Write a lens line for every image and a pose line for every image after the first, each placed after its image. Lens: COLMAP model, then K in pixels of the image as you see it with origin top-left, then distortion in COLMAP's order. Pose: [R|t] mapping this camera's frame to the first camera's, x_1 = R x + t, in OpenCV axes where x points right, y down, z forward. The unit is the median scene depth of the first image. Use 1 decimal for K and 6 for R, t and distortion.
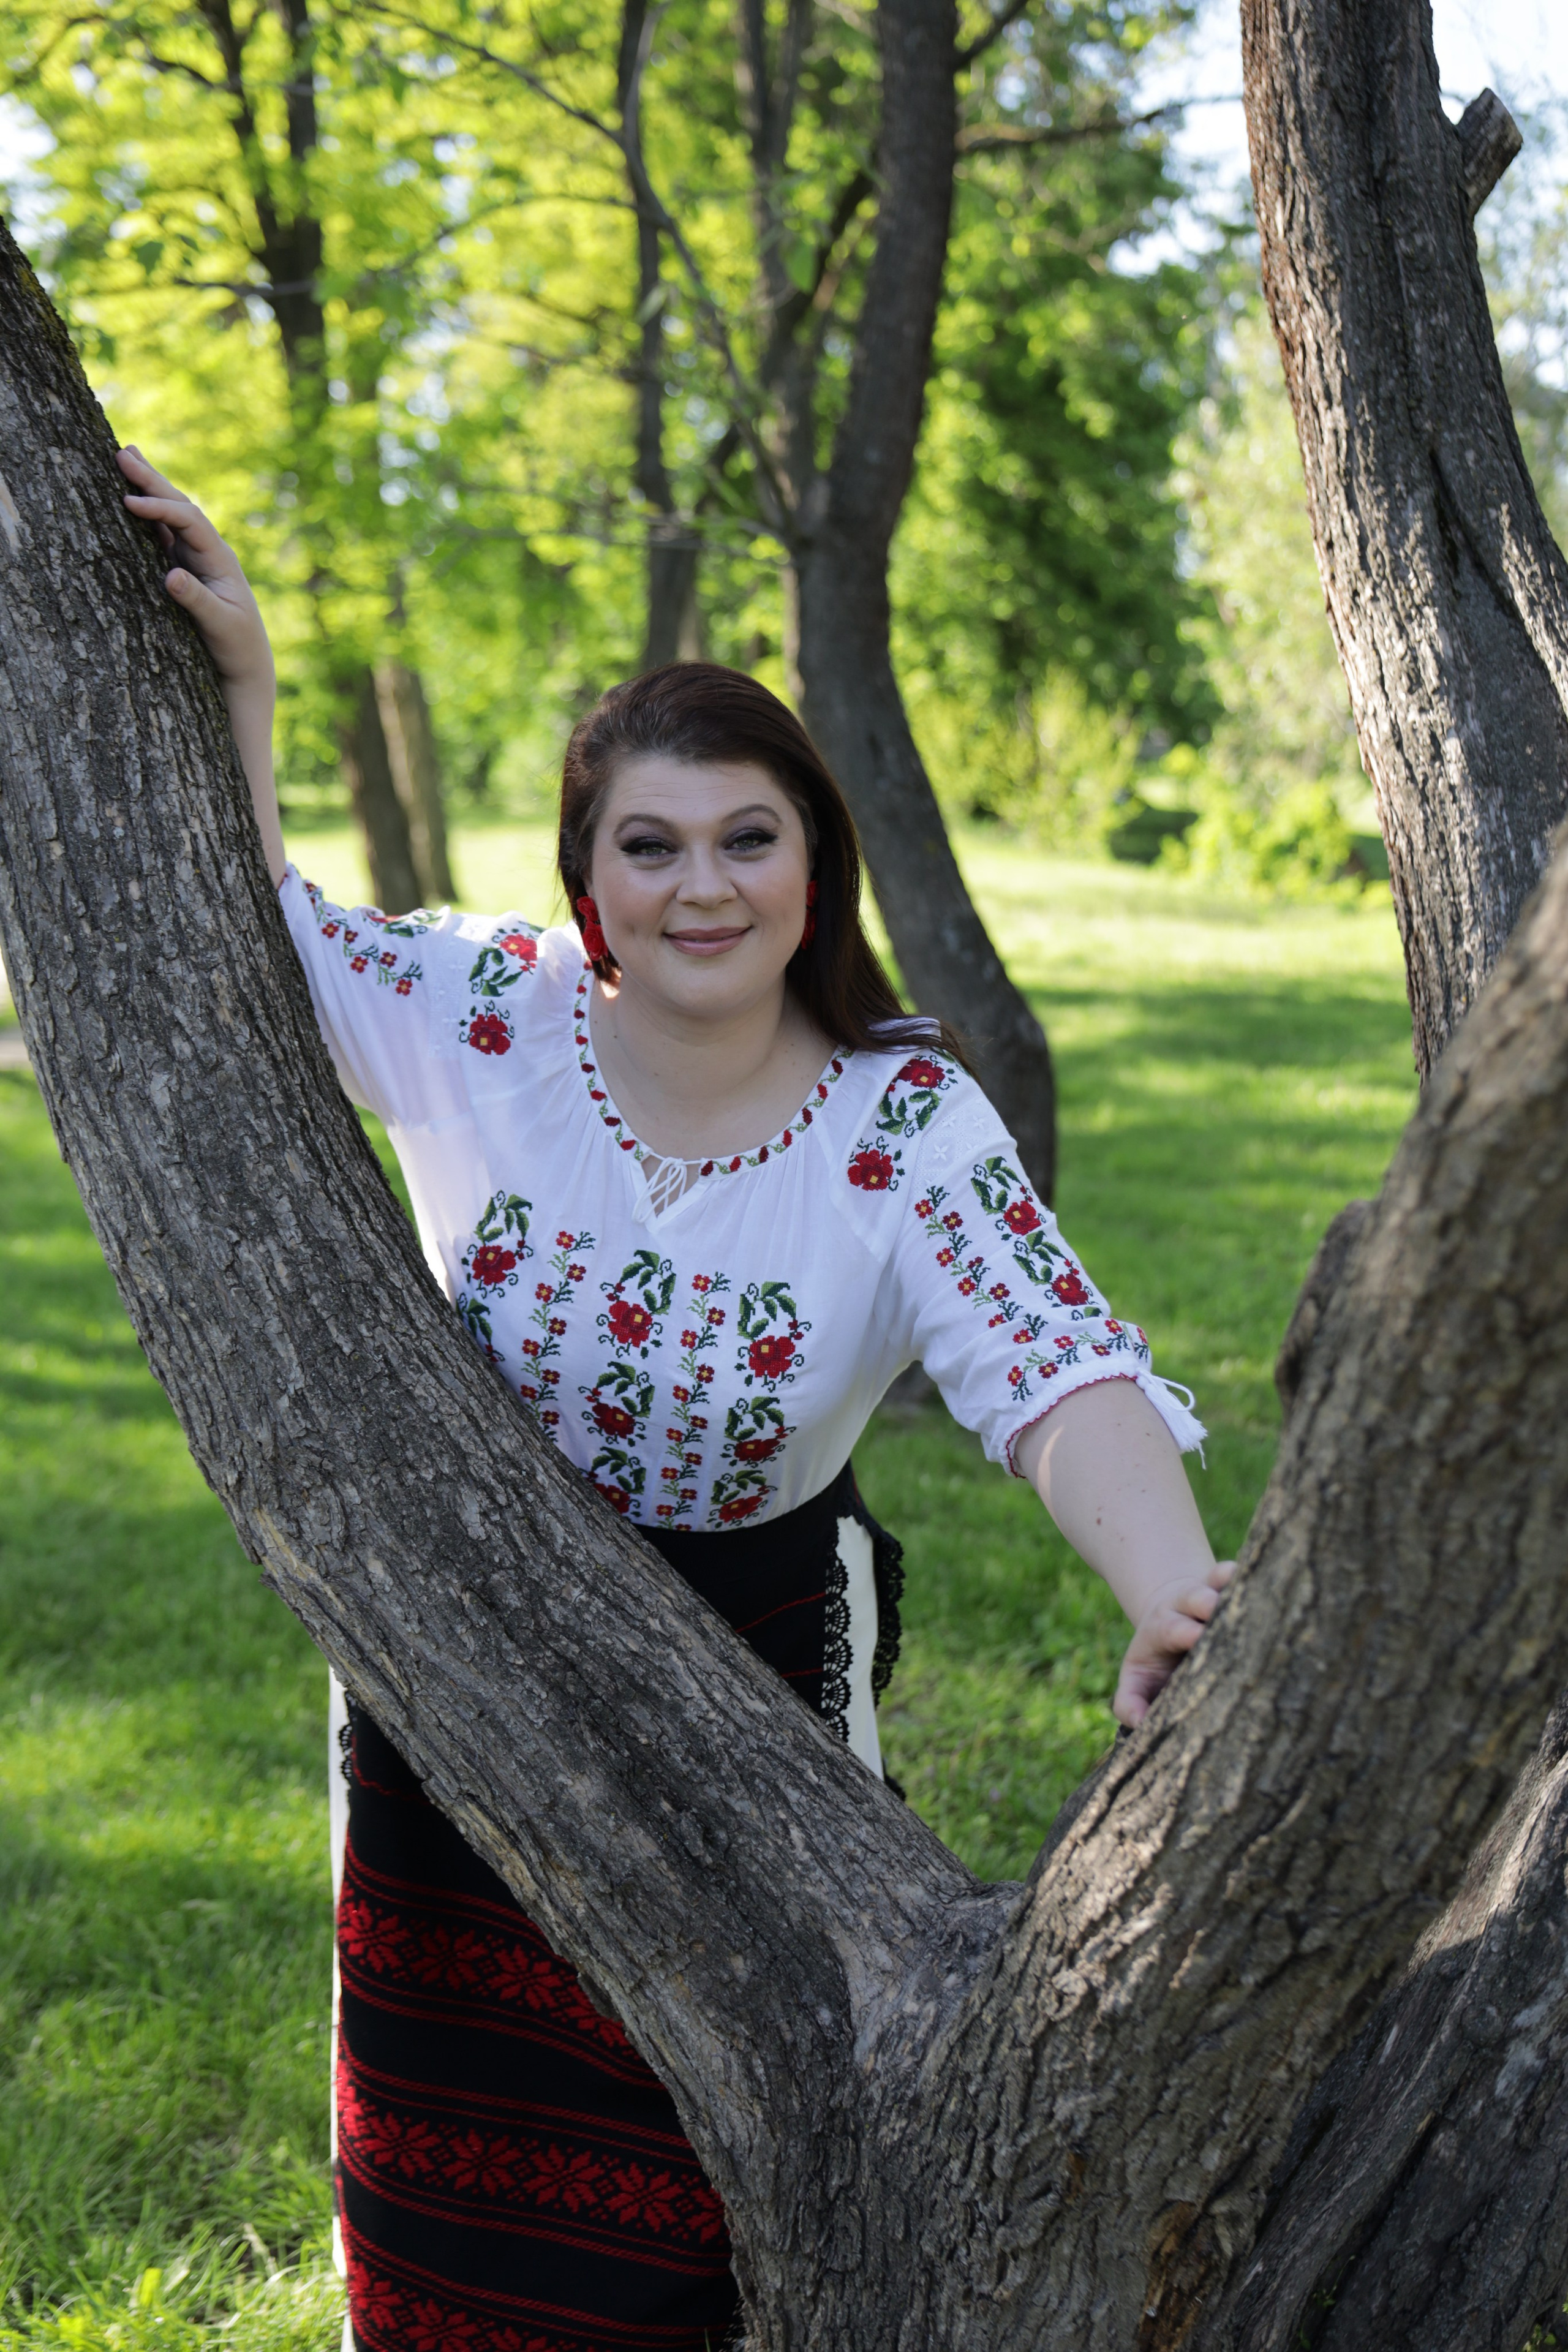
lens RADIAL K [[2829.7, 0, 783.3], [0, 2829.7, 1179.4], [0, 0, 1]] dist [-0.004167, 0.000000]
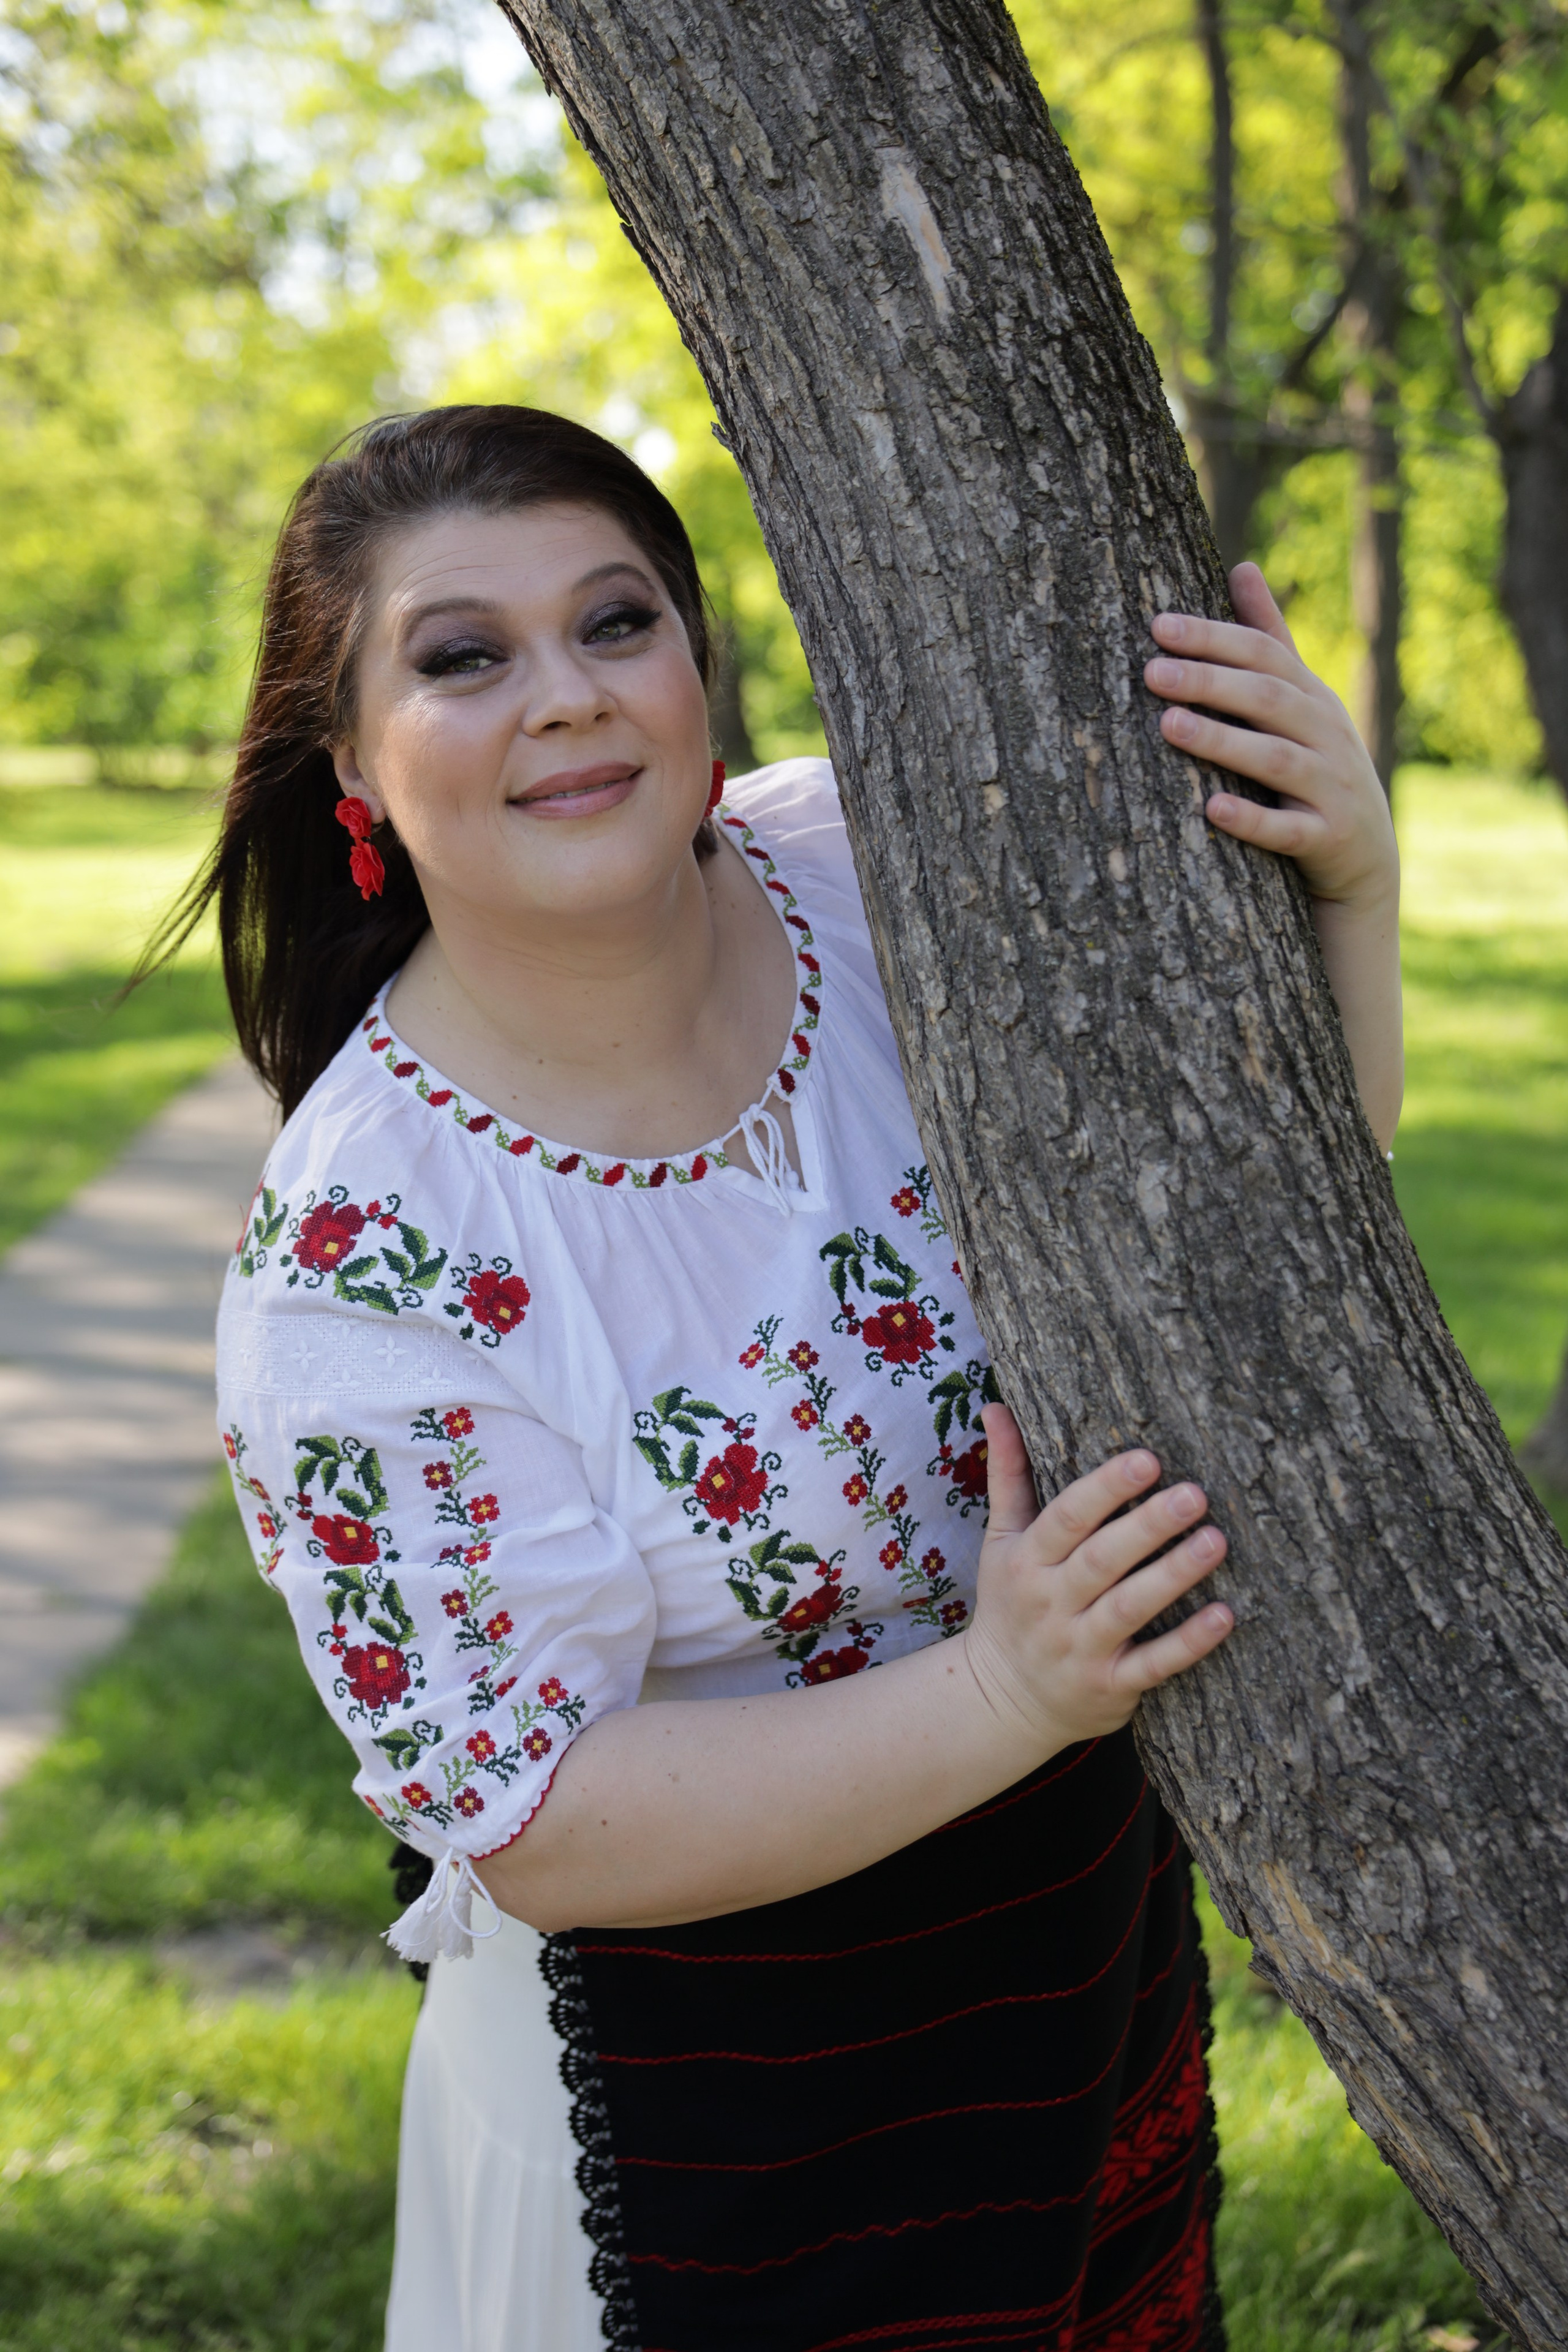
lens RADIAL K [[3018.5, 0, 784.7], [0, 3018.5, 1172.5], [0, 0, 1]] dist [-0.014901, 0.000000]
pose [[0.987600, 0.029964, -0.154106, -0.196311], [-0.029359, 0.999550, 0.006201, -0.036827], [0.154223, -0.001600, 0.988035, 0.334733]]
